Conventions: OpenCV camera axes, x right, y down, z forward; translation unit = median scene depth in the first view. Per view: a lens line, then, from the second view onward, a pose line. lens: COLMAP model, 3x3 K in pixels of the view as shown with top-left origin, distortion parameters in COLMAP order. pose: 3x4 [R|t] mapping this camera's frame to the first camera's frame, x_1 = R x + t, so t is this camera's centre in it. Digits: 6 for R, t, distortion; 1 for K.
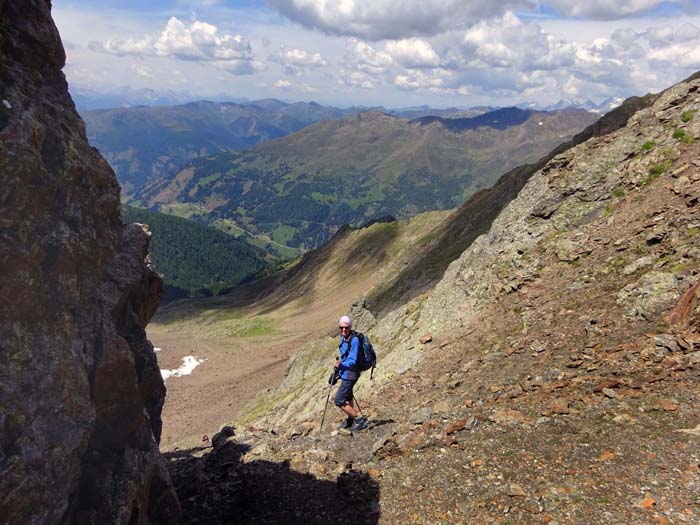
lens RADIAL K [[522.6, 0, 351.0], [0, 522.6, 262.8], [0, 0, 1]] dist [0.026176, -0.001040]
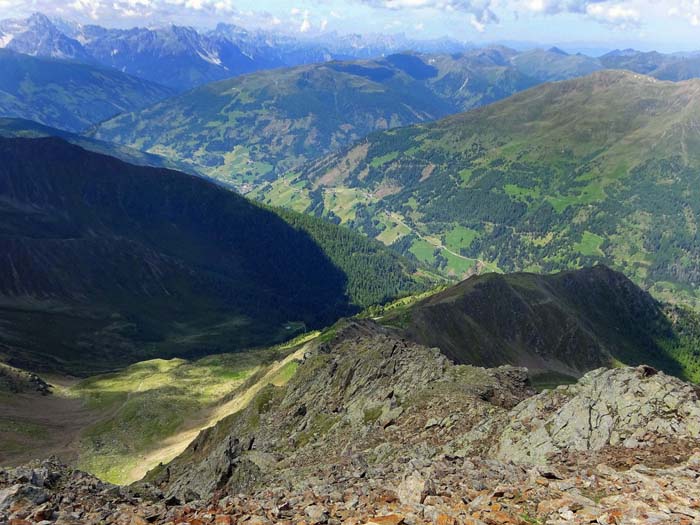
lens RADIAL K [[666.1, 0, 353.6], [0, 666.1, 264.0], [0, 0, 1]] dist [0.050836, 0.000000]
pose [[0.933263, 0.096574, -0.345967, 0.059797], [-0.089323, 0.995320, 0.036883, -0.033274], [0.347909, -0.003518, 0.937522, 0.015321]]
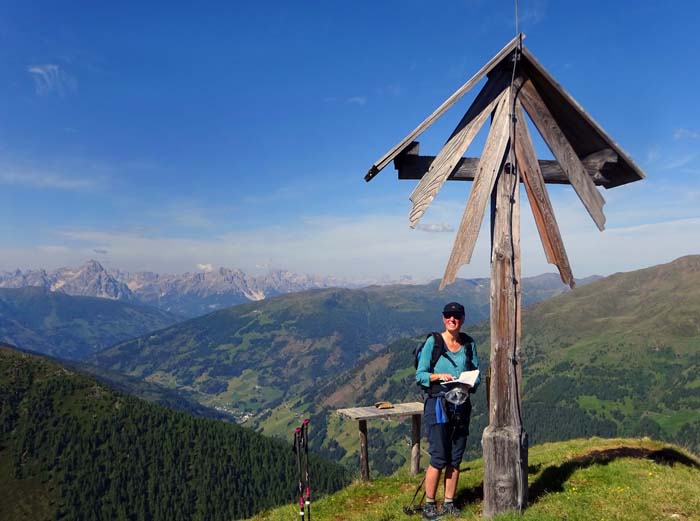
lens RADIAL K [[666.1, 0, 353.2], [0, 666.1, 263.8], [0, 0, 1]] dist [0.050836, 0.000000]
pose [[0.896555, -0.061522, -0.438639, 0.021837], [-0.090572, 0.943918, -0.317514, -0.024842], [0.433574, 0.324397, 0.840702, 0.279658]]
